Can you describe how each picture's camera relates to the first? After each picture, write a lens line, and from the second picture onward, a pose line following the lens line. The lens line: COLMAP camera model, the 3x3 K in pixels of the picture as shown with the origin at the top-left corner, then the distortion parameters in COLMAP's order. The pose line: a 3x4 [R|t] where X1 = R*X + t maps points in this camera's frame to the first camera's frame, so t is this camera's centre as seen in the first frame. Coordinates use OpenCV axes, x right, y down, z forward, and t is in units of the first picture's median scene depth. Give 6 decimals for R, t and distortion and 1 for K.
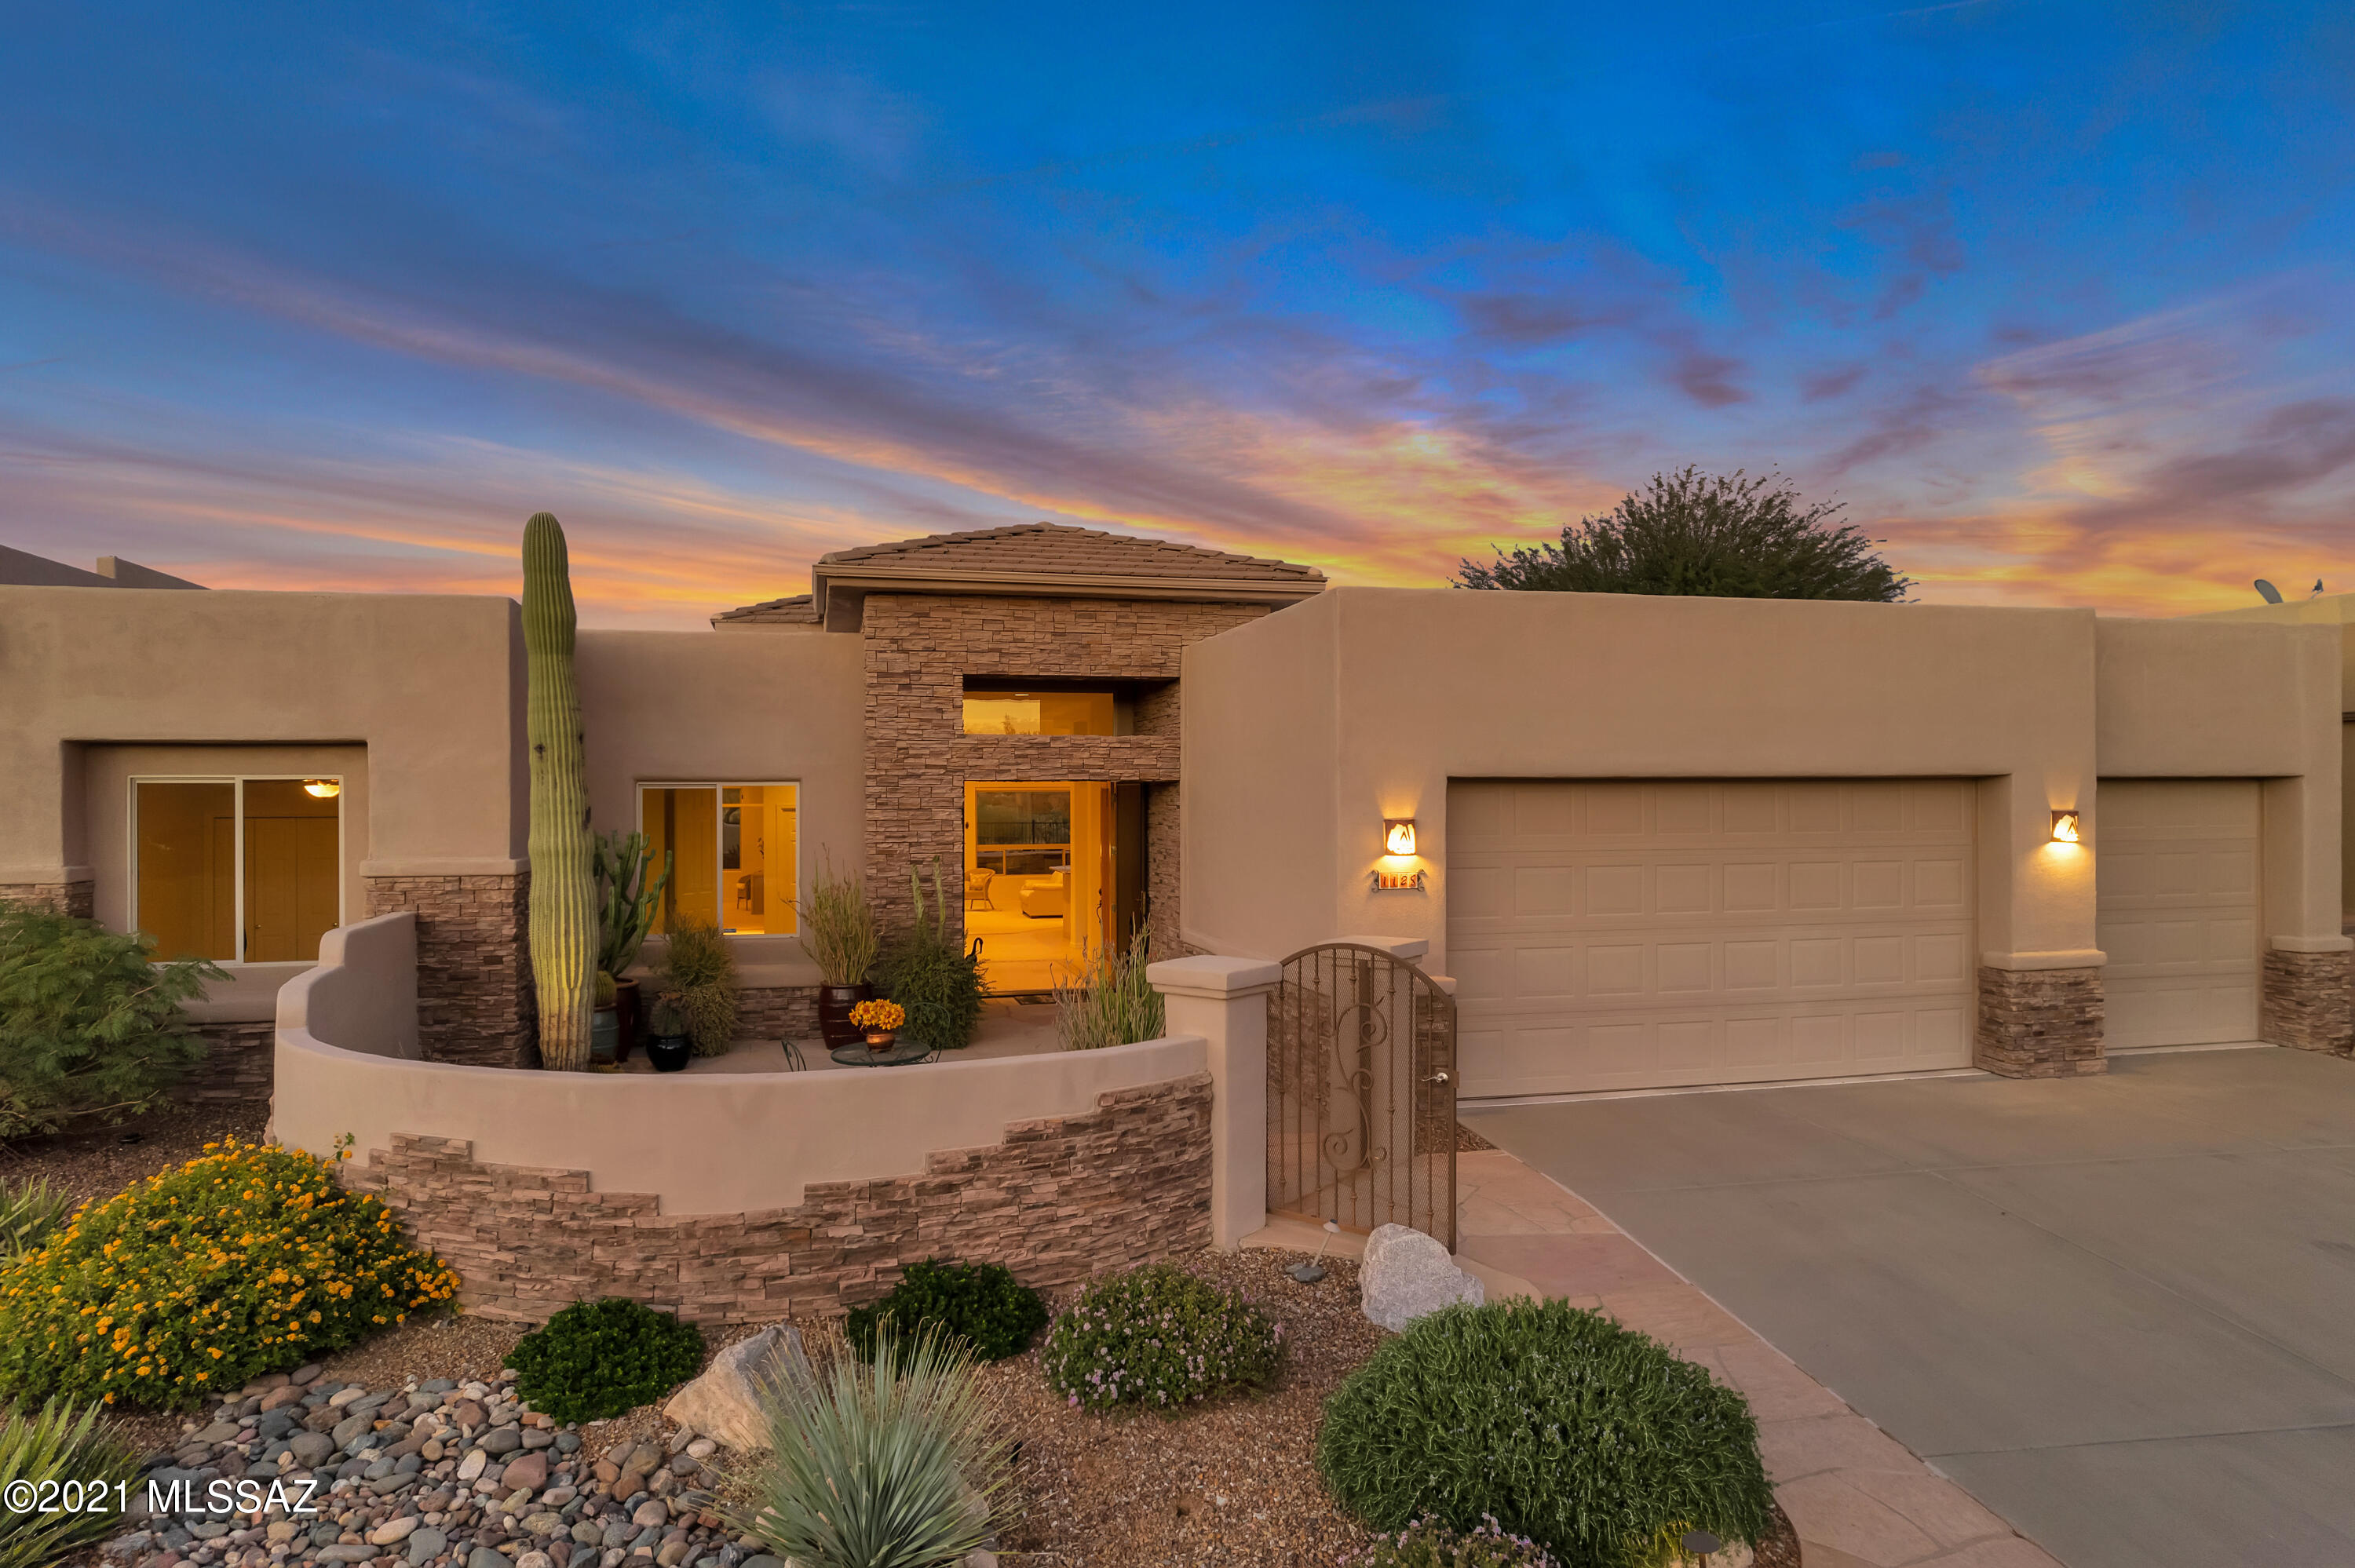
lens RADIAL K [[1505.7, 0, 1184.8], [0, 1505.7, 790.3], [0, 0, 1]] dist [-0.056953, 0.070314]
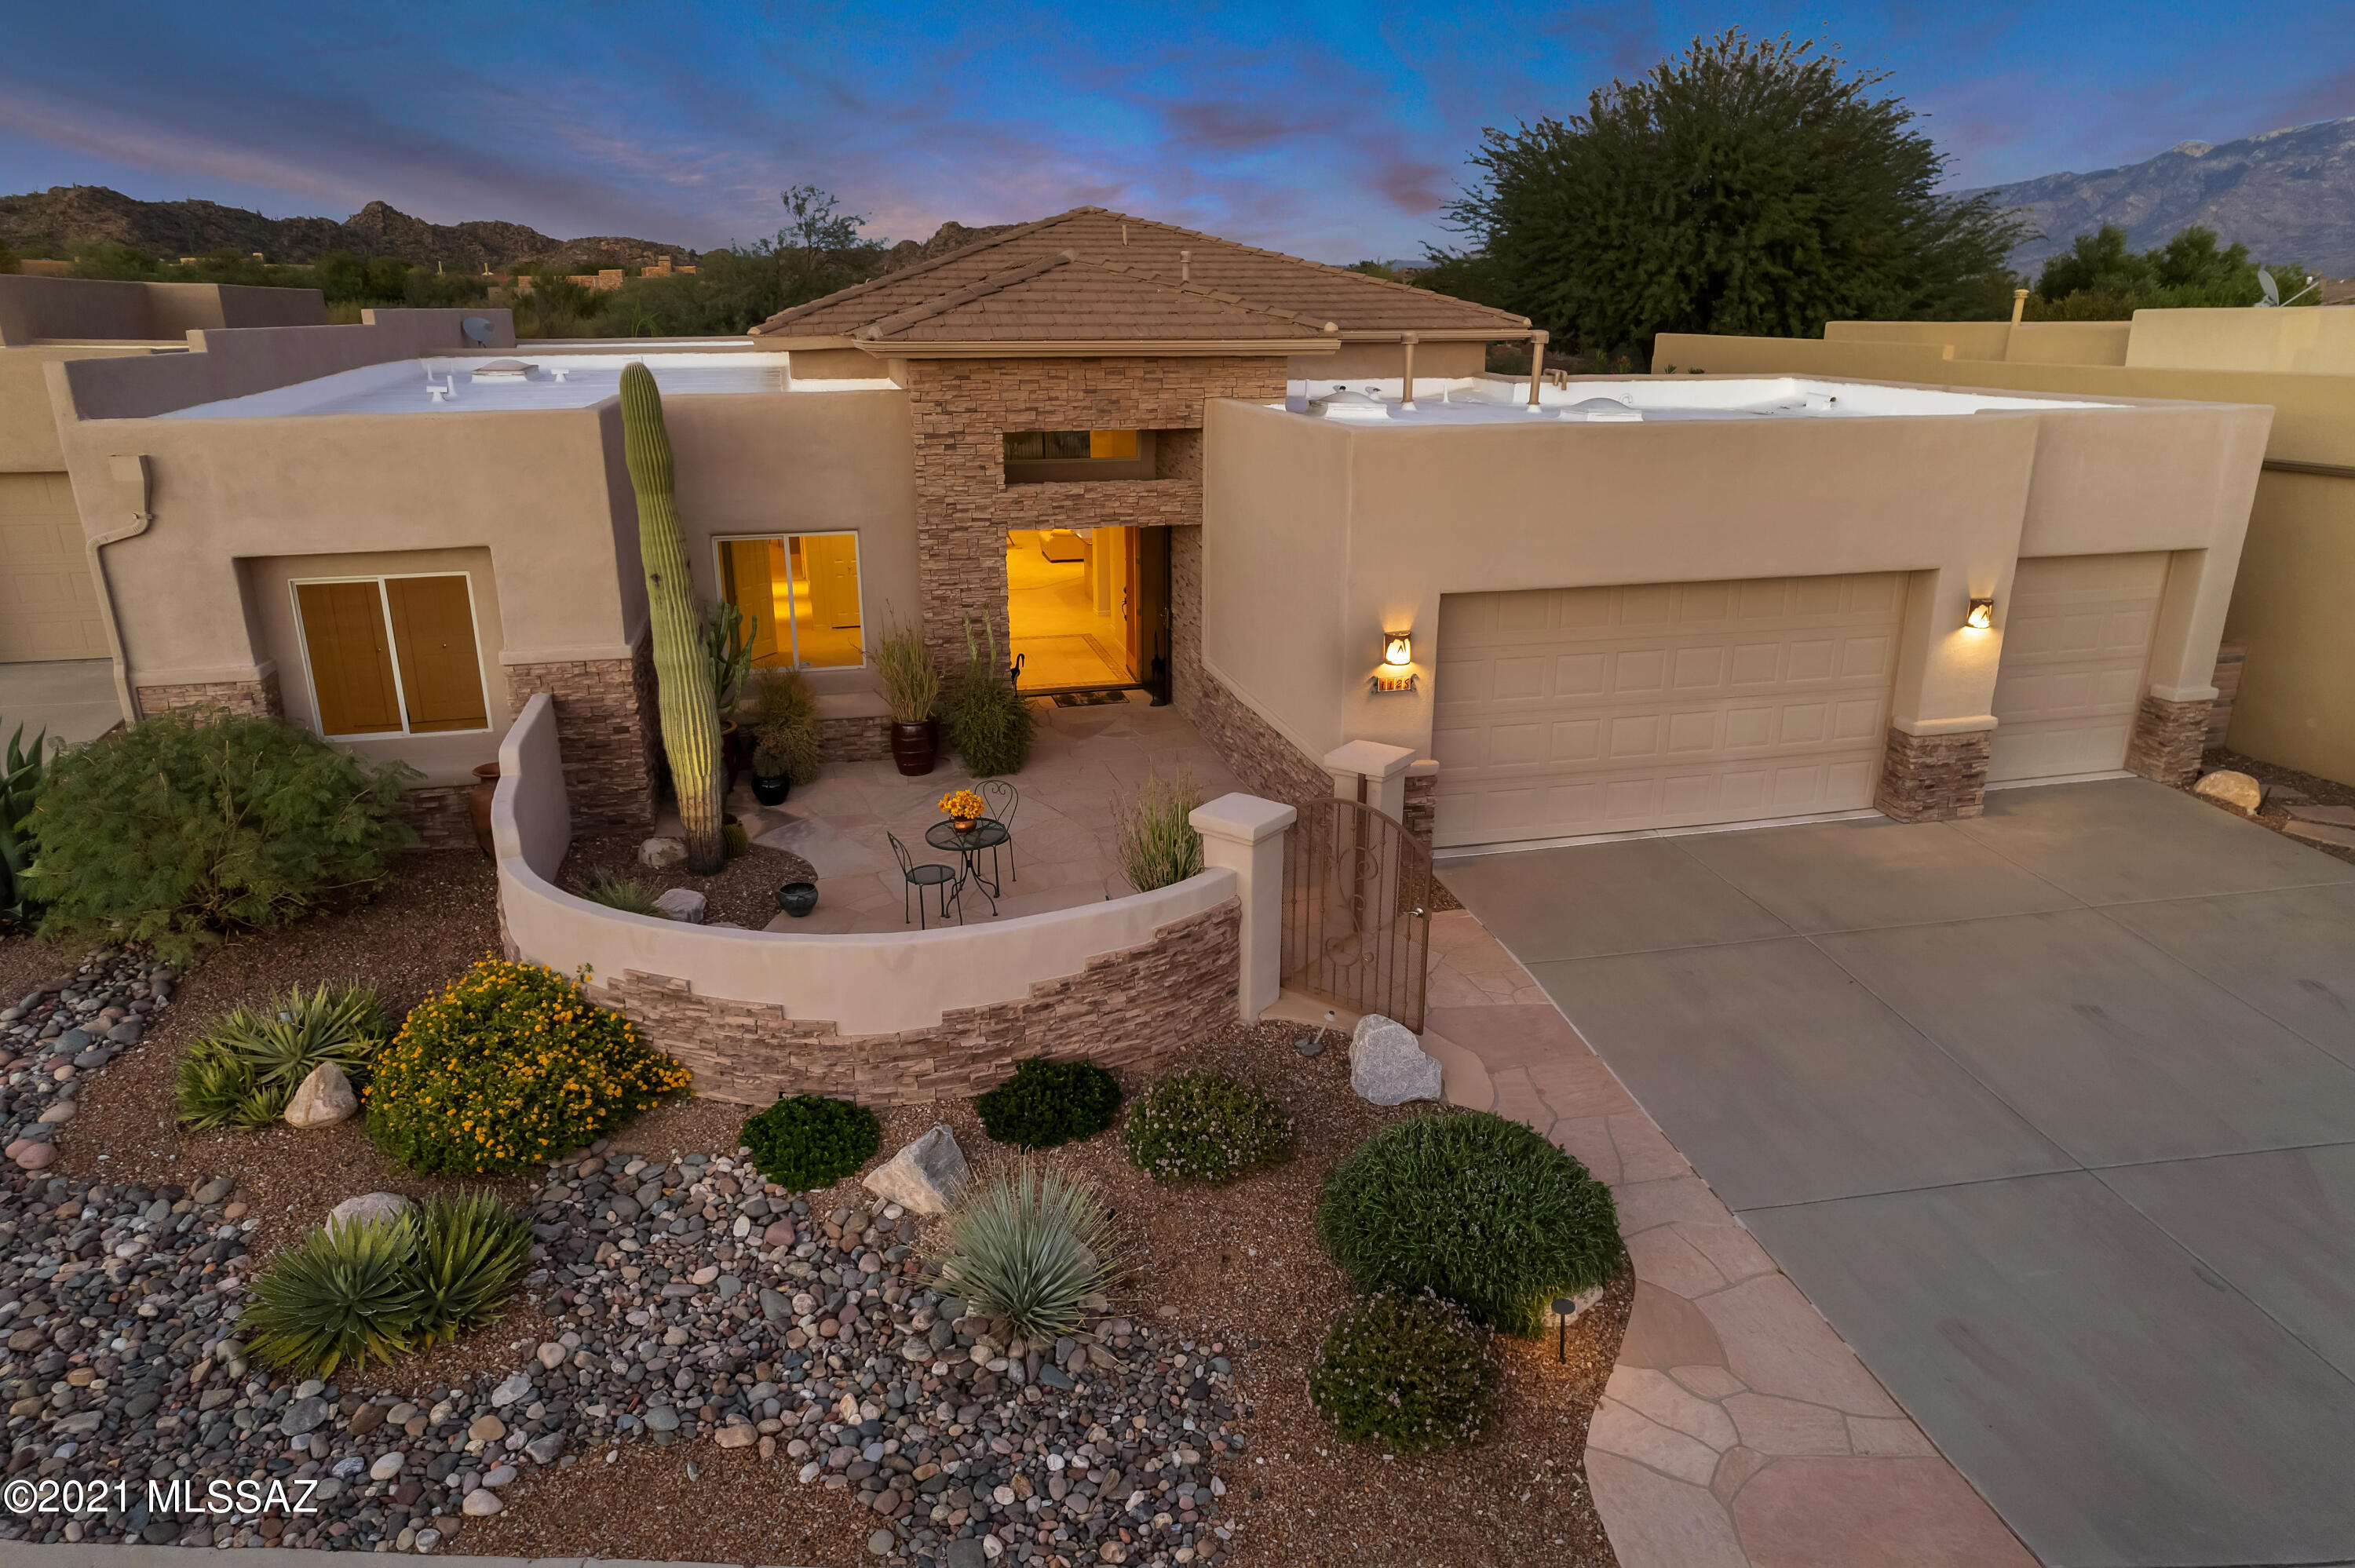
lens RADIAL K [[1501.5, 0, 1185.4], [0, 1501.5, 789.1], [0, 0, 1]] dist [-0.043210, 0.054083]
pose [[0.999998, 0.001086, 0.001808, -0.030296], [-0.001586, 0.952244, 0.305334, -0.280831], [-0.001390, -0.305337, 0.952243, -0.186708]]
